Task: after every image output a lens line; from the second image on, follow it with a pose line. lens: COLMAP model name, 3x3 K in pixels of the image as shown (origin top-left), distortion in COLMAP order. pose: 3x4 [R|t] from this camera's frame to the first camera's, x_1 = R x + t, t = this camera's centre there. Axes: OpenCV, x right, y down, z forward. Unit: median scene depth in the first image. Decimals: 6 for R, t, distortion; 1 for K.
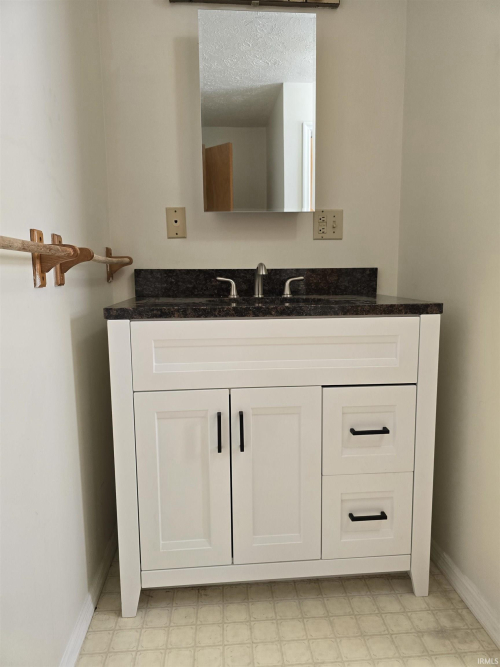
lens RADIAL K [[452.8, 0, 247.7], [0, 452.8, 333.2], [0, 0, 1]] dist [0.032279, -0.023412]
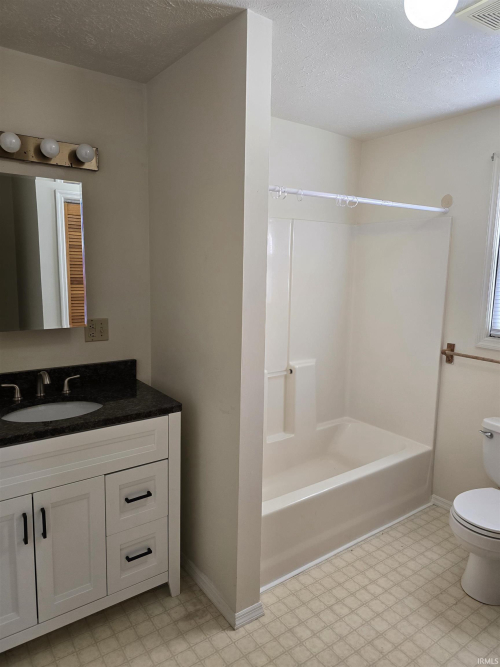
lens RADIAL K [[452.8, 0, 249.2], [0, 452.8, 331.6], [0, 0, 1]] dist [0.032279, -0.023412]
pose [[0.855539, -0.044004, 0.515865, -0.152636], [0.039001, 0.999028, 0.020538, -0.322138], [-0.516267, 0.002548, 0.856424, -0.419972]]
